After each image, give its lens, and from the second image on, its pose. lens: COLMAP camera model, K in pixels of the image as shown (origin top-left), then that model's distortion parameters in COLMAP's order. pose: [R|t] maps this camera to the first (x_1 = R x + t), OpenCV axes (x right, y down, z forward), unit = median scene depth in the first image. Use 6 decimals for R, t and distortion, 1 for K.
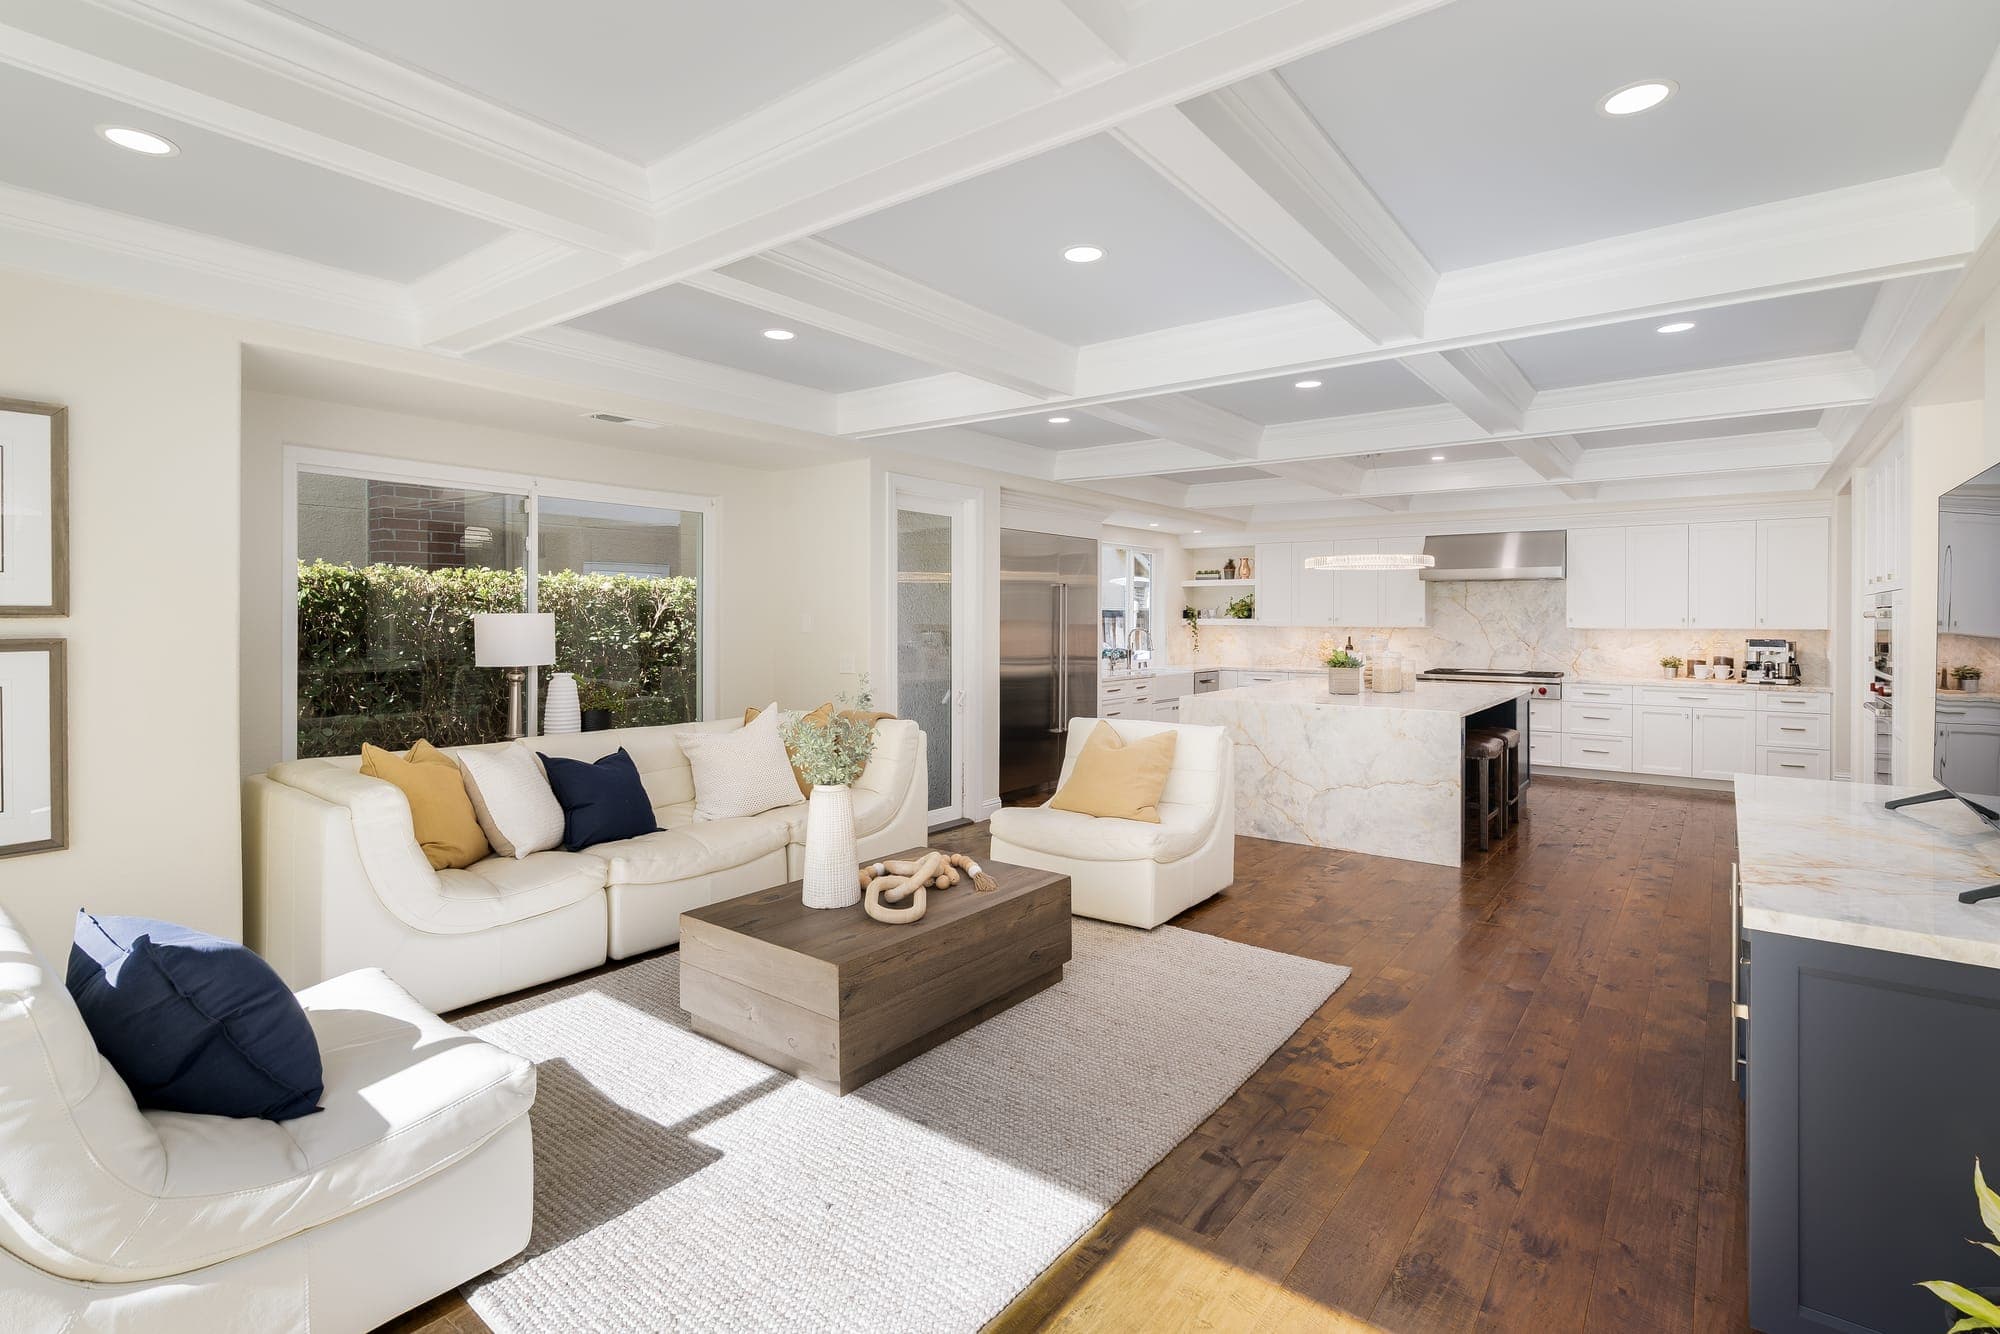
lens RADIAL K [[941.9, 0, 1002.1], [0, 941.9, 620.2], [0, 0, 1]] dist [0.000071, -0.000021]
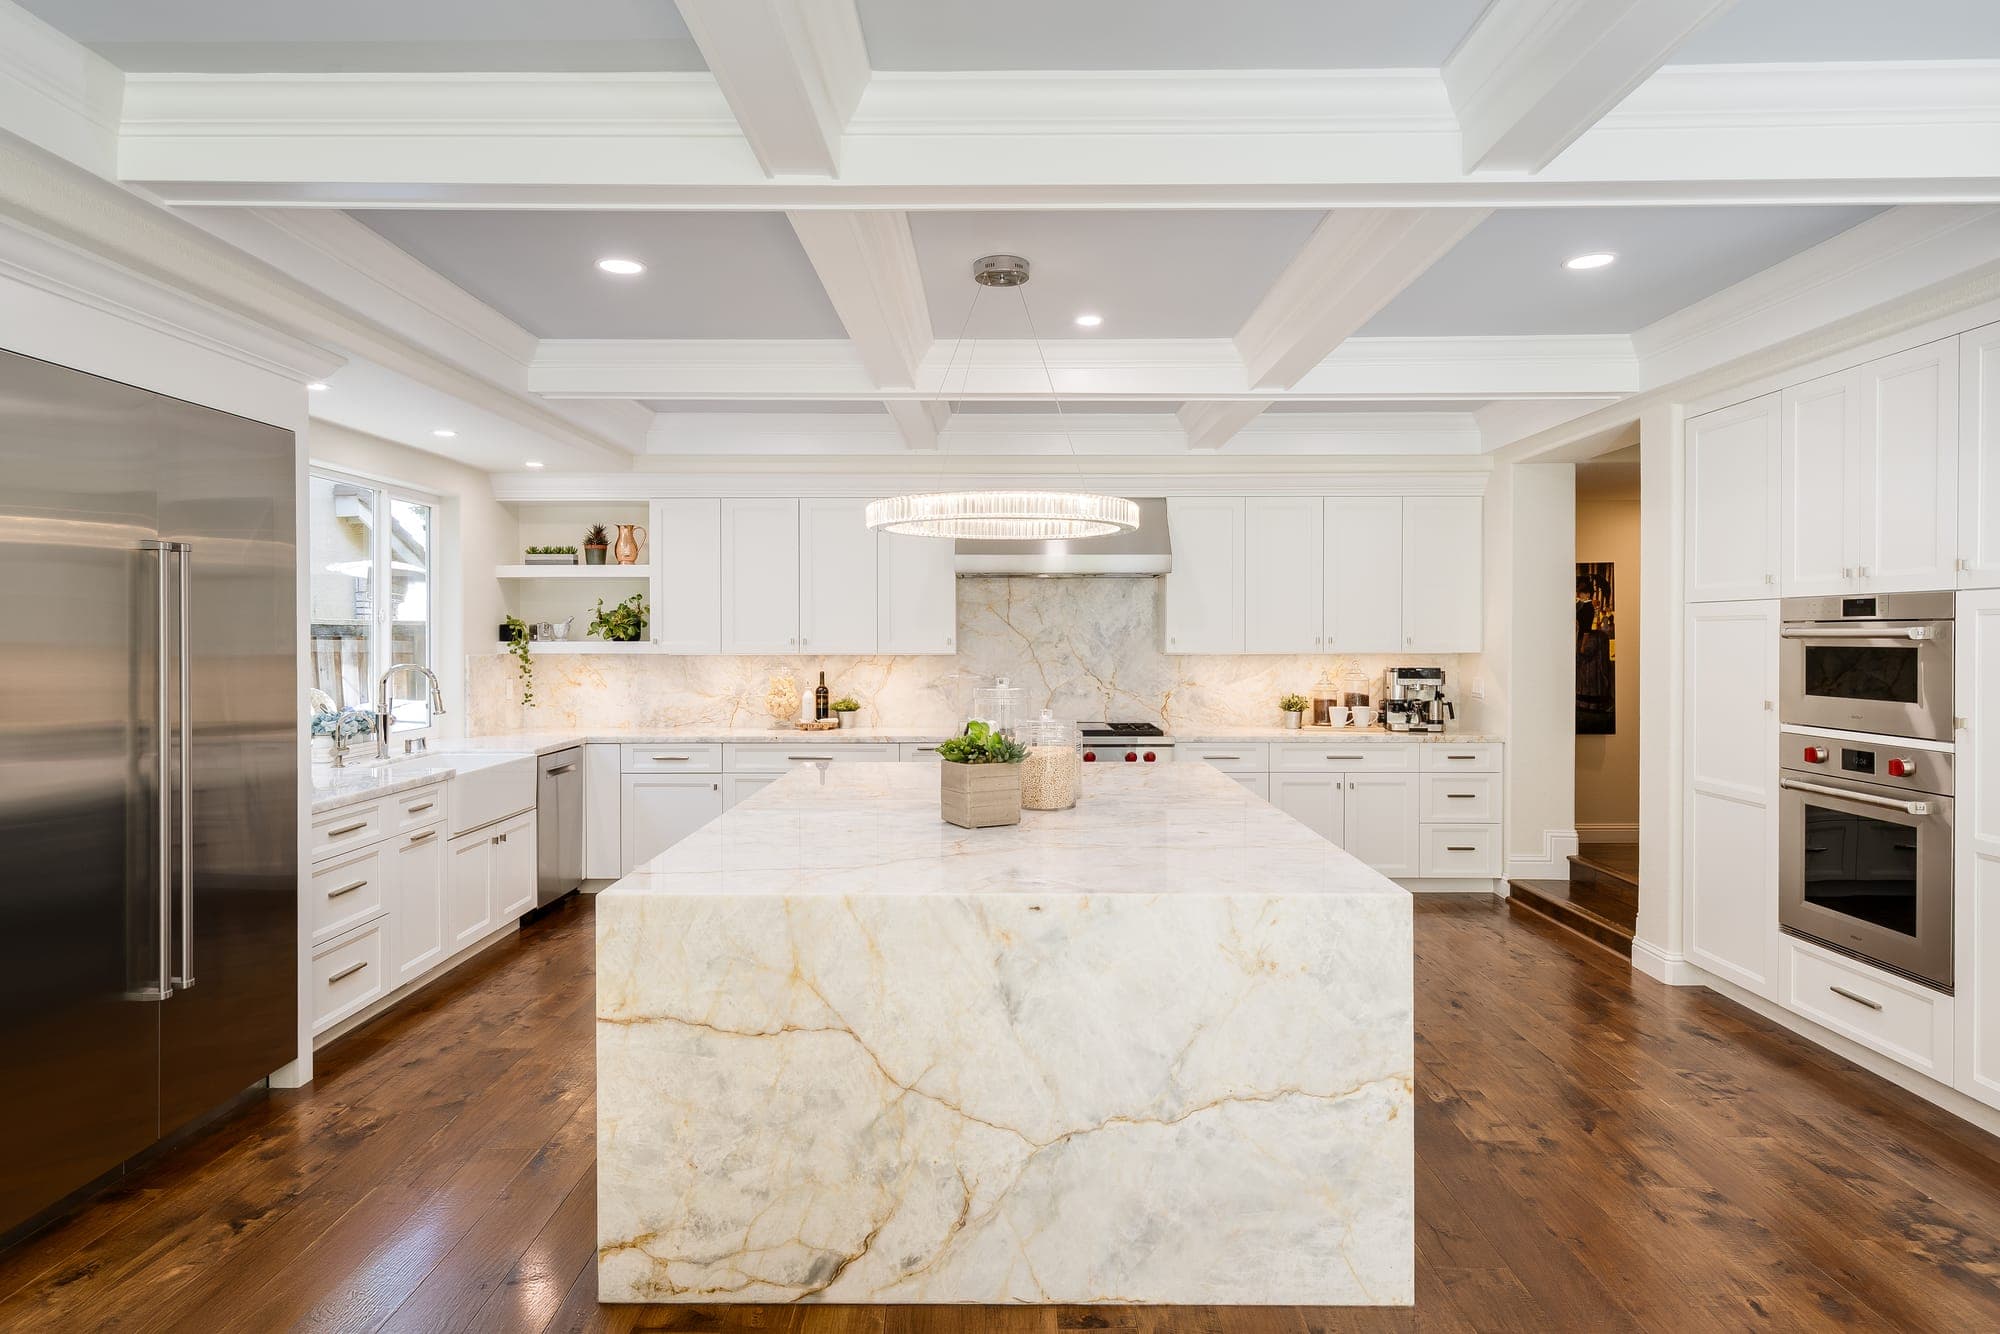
lens RADIAL K [[1150.5, 0, 999.3], [0, 1150.5, 642.9], [0, 0, 1]] dist [0.003635, 0.000181]
pose [[0.799239, -0.007555, 0.600966, 0.048856], [0.005093, 0.999970, 0.005796, -0.004016], [-0.600992, -0.001572, 0.799254, 0.460994]]
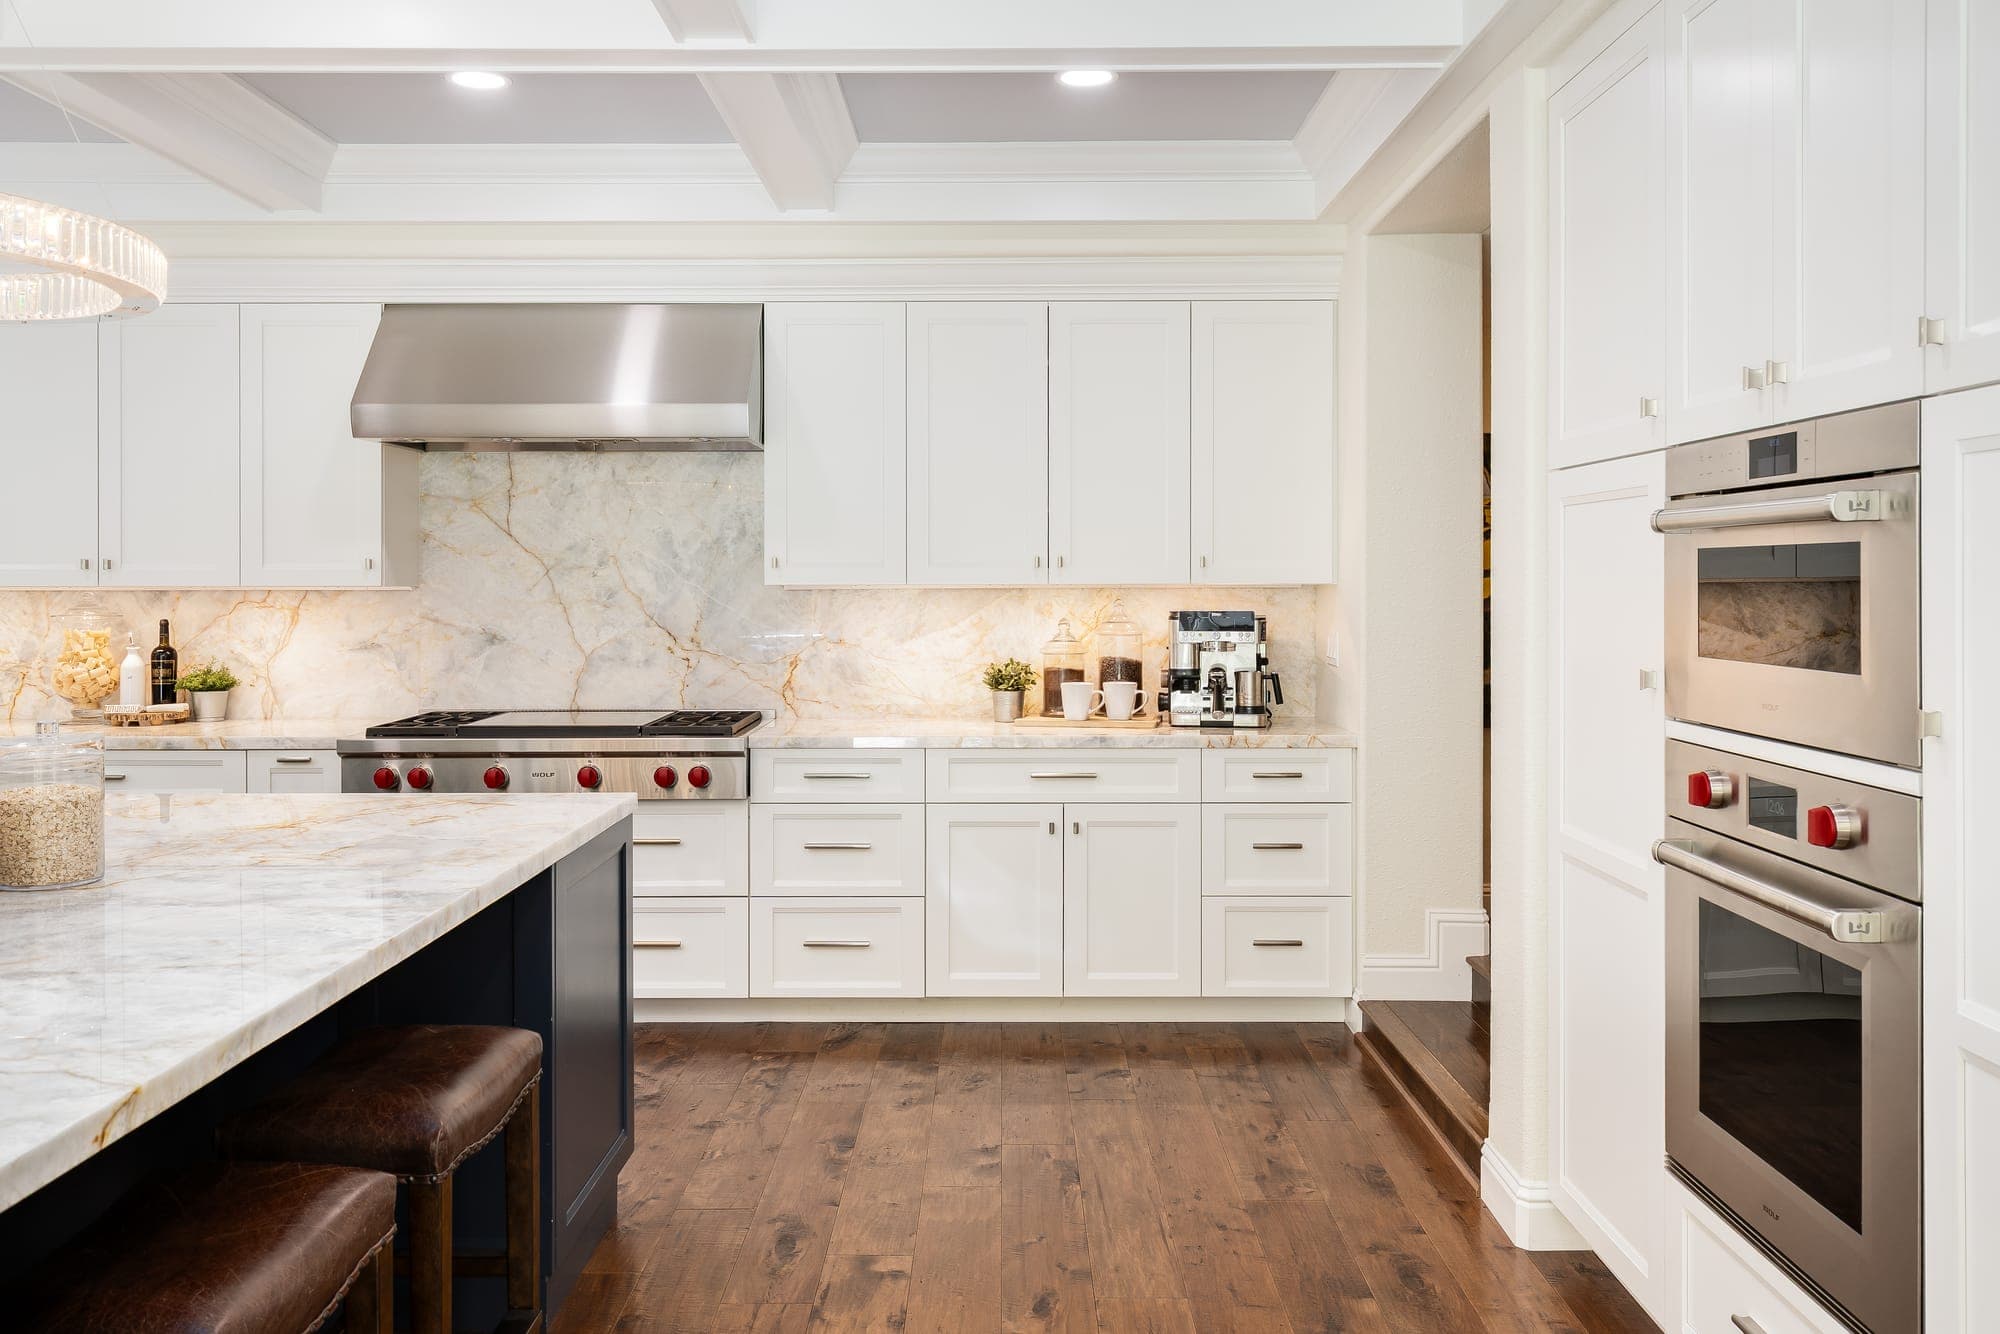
lens RADIAL K [[1643.1, 0, 997.8], [0, 1643.1, 580.3], [0, 0, 1]] dist [0.007374, -0.002334]
pose [[0.795637, -0.003799, 0.605762, 0.306597], [0.005213, 0.999986, -0.000575, 0.007033], [-0.605752, 0.003615, 0.795645, 0.475270]]
